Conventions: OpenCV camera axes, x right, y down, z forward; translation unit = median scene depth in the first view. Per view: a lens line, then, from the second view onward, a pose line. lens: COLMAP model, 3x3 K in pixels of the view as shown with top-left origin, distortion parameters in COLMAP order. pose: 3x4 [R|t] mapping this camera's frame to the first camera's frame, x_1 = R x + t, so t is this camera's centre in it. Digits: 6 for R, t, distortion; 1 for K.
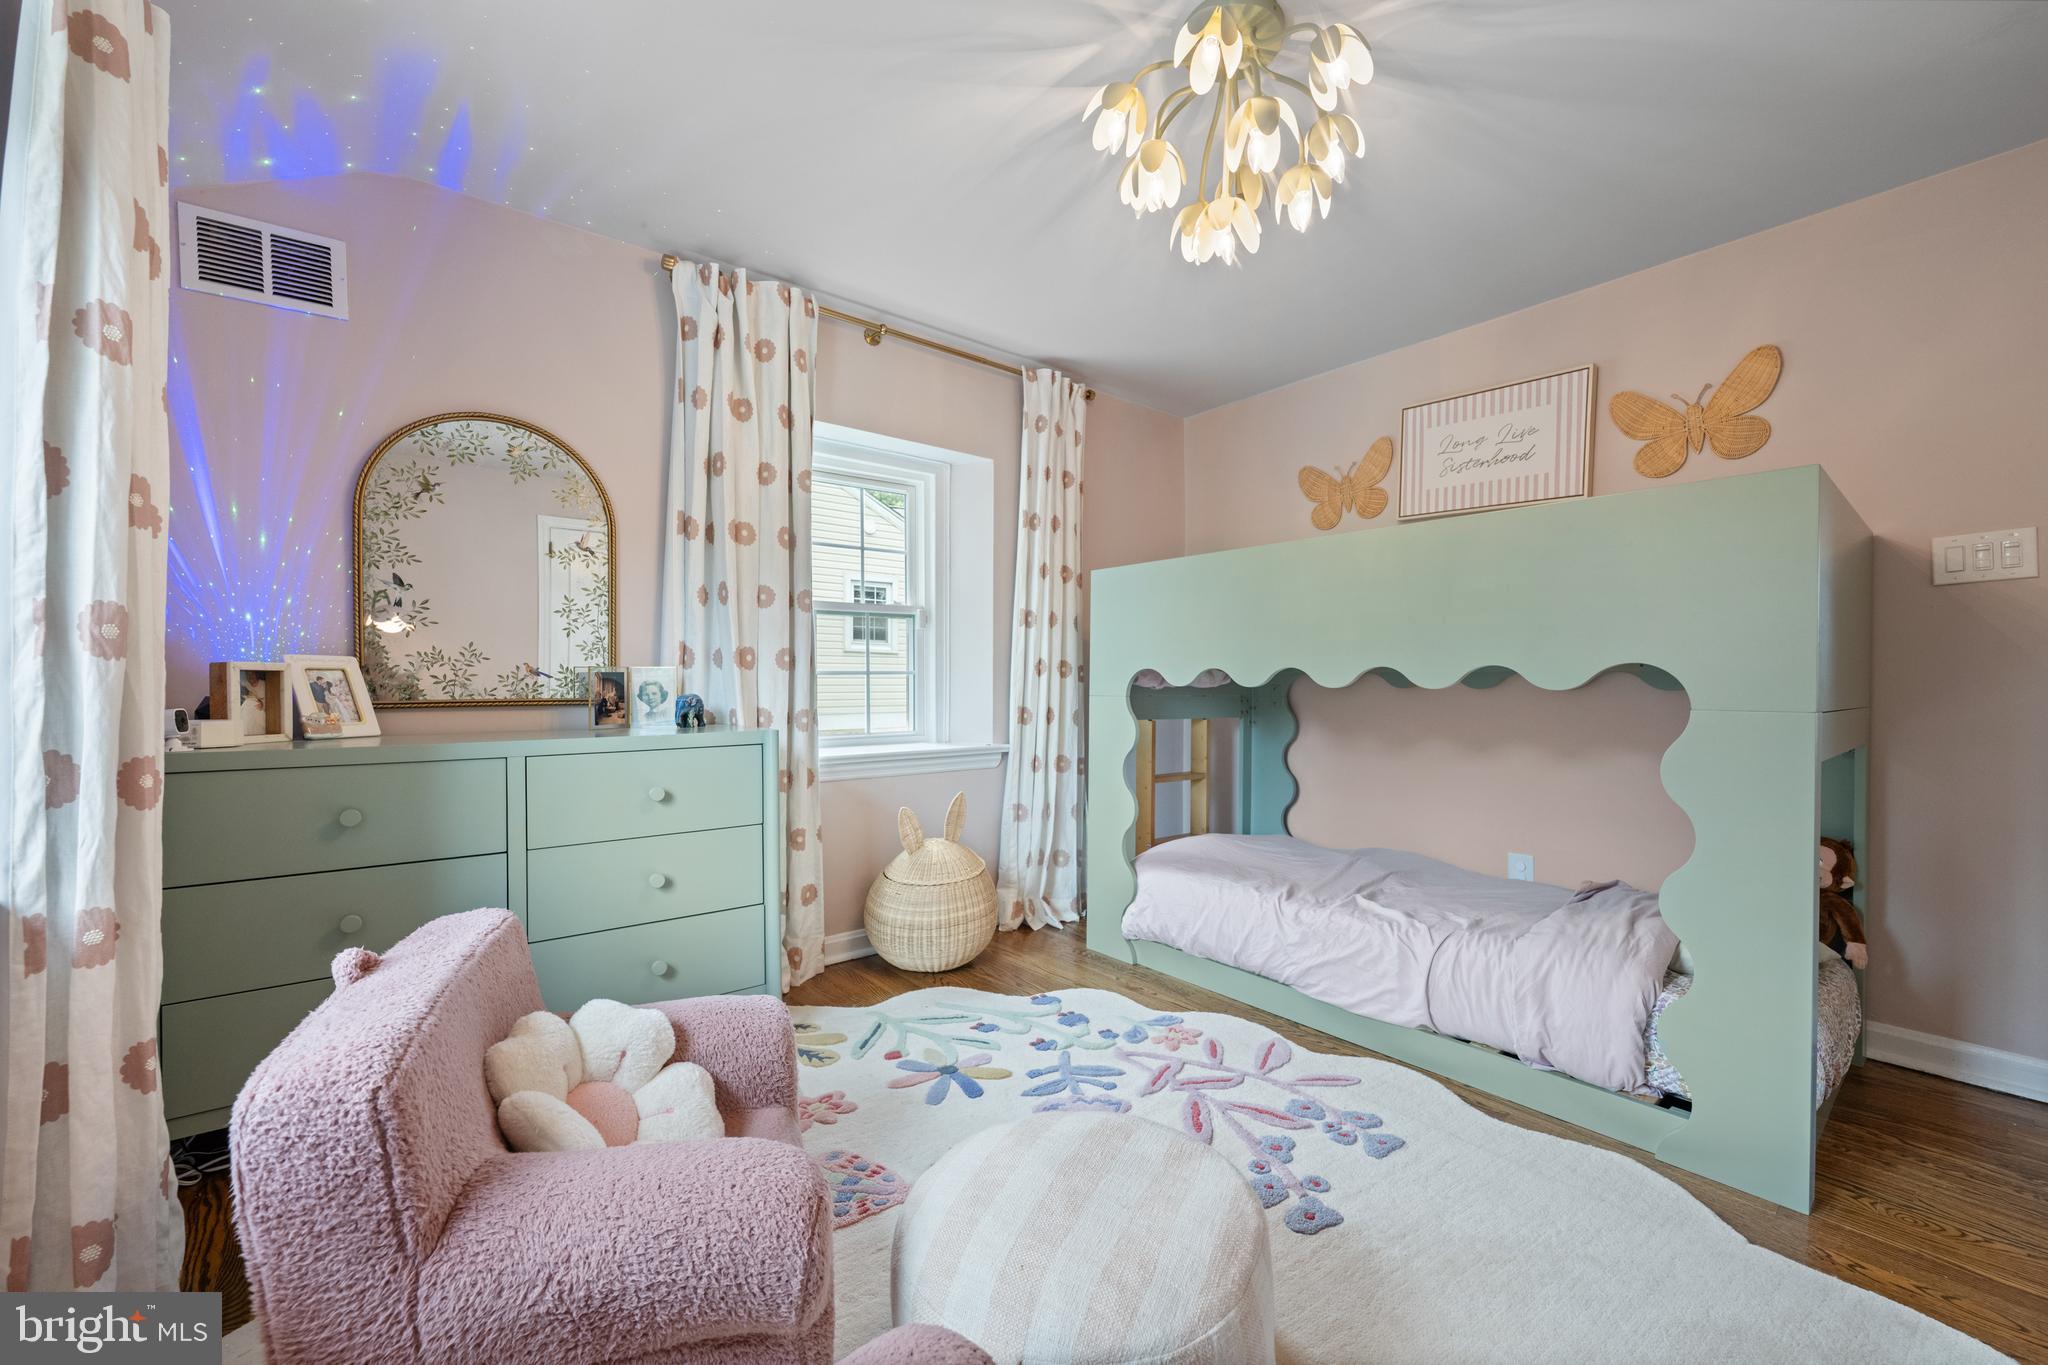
lens RADIAL K [[812.0, 0, 1020.8], [0, 812.0, 676.5], [0, 0, 1]] dist [-0.000185, -0.000078]
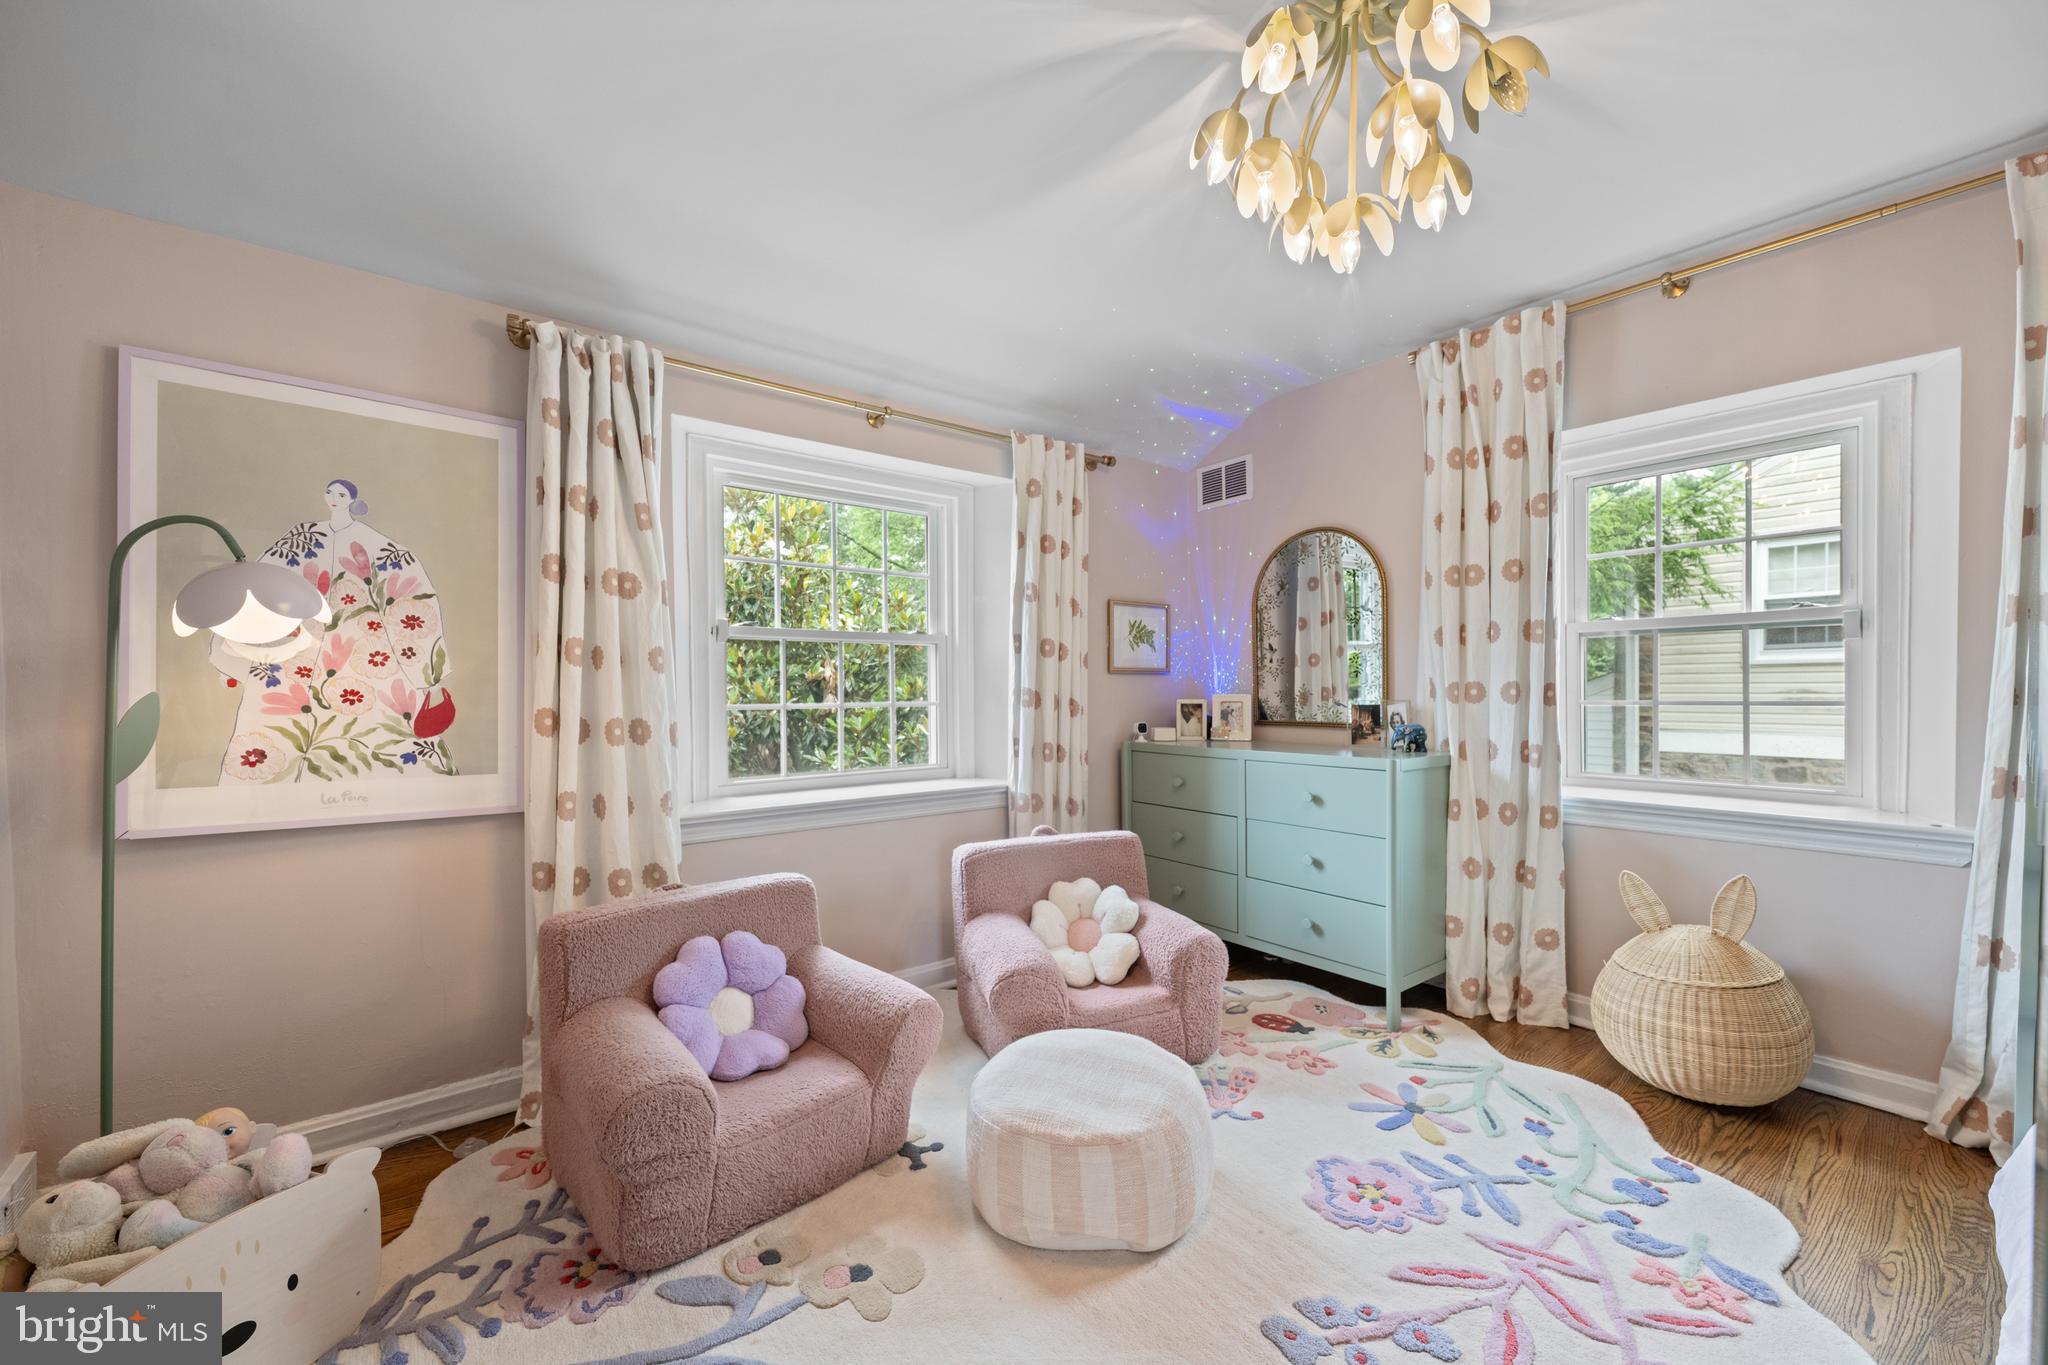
lens RADIAL K [[814.0, 0, 1023.9], [0, 814.0, 683.9], [0, 0, 1]] dist [-0.000841, -0.000023]
pose [[0.006770, -0.004262, -0.999968, 0.820709], [0.012125, 0.999918, -0.004179, -0.040478], [0.999904, -0.012097, 0.006821, 0.458158]]
